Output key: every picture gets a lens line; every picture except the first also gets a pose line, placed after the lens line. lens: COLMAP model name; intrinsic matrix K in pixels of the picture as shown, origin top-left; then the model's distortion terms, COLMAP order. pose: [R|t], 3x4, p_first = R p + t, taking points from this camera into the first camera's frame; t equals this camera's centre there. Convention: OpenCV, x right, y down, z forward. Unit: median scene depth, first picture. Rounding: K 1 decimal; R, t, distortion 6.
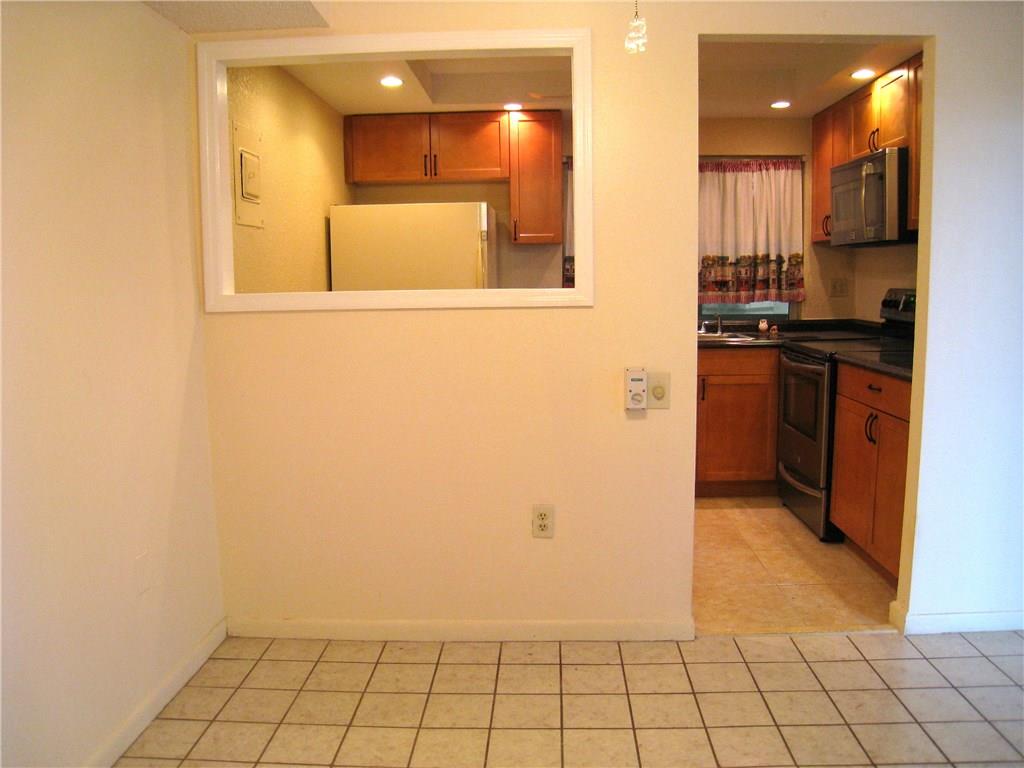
lens RADIAL K [[828.7, 0, 512.0], [0, 828.7, 384.0], [0, 0, 1]] dist [-0.131534, 0.020479]
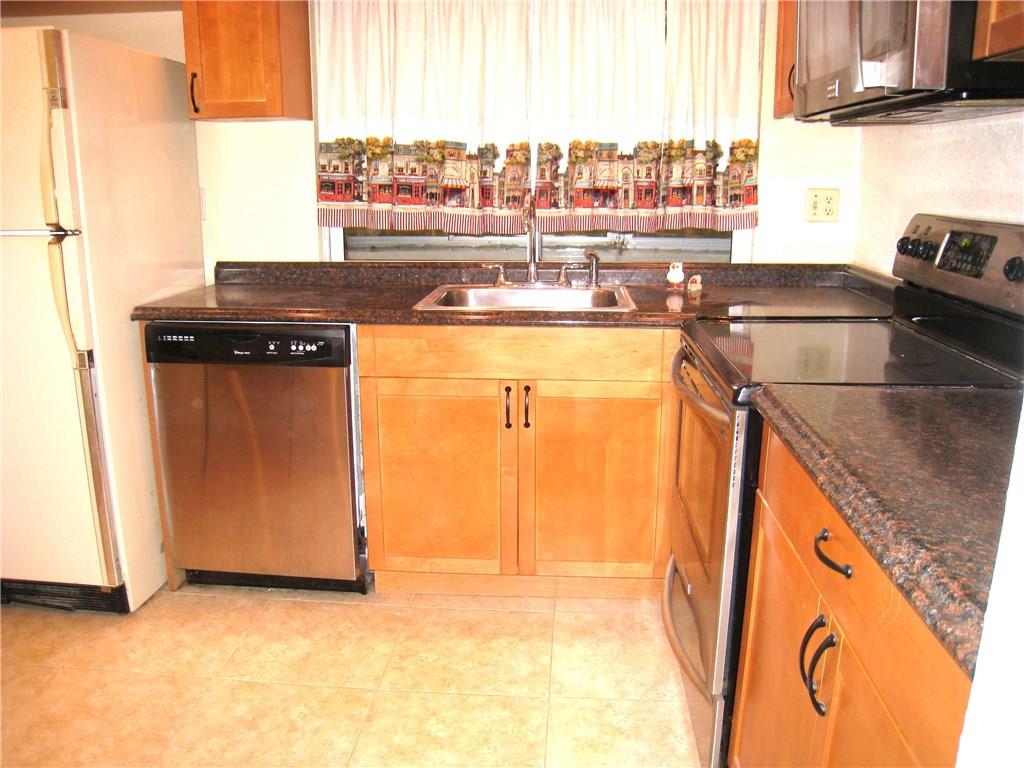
lens RADIAL K [[828.7, 0, 512.0], [0, 828.7, 384.0], [0, 0, 1]] dist [-0.131534, 0.020479]
pose [[0.999665, 0.017896, -0.018695, 0.219386], [-0.015511, 0.992564, 0.120730, -0.065487], [0.020716, -0.120399, 0.992509, 0.467960]]
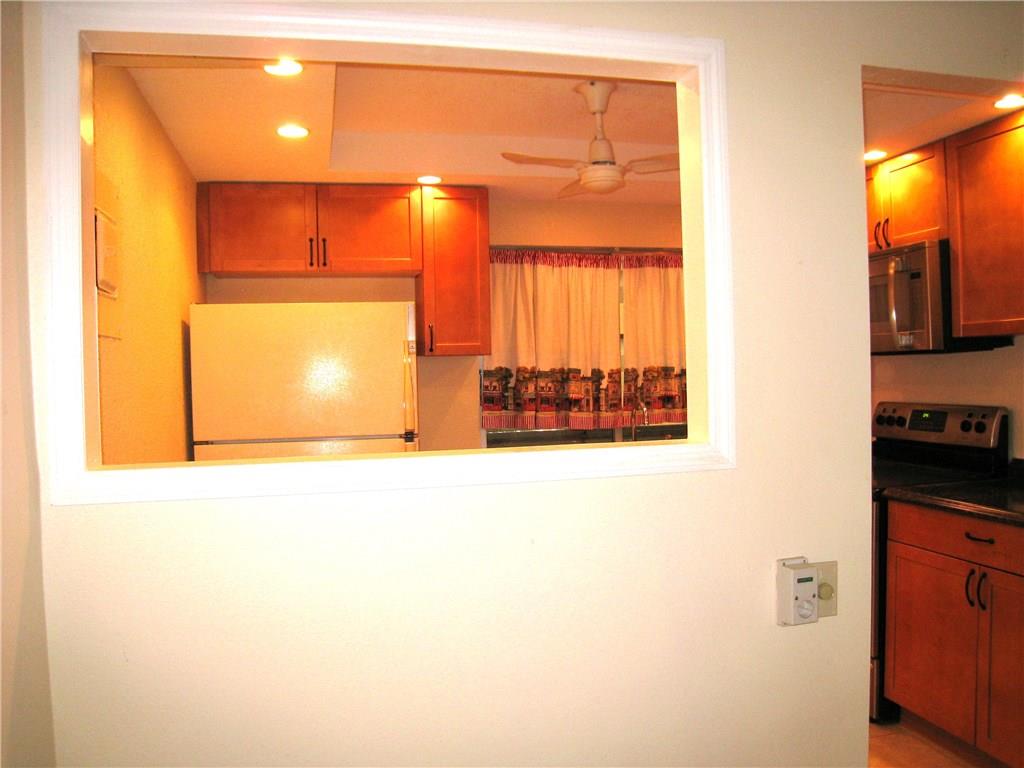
lens RADIAL K [[828.7, 0, 512.0], [0, 828.7, 384.0], [0, 0, 1]] dist [-0.131534, 0.020479]
pose [[0.960832, -0.016497, 0.276639, -0.137556], [0.048660, 0.992761, -0.109805, -0.056422], [-0.272825, 0.118965, 0.954680, 0.251405]]
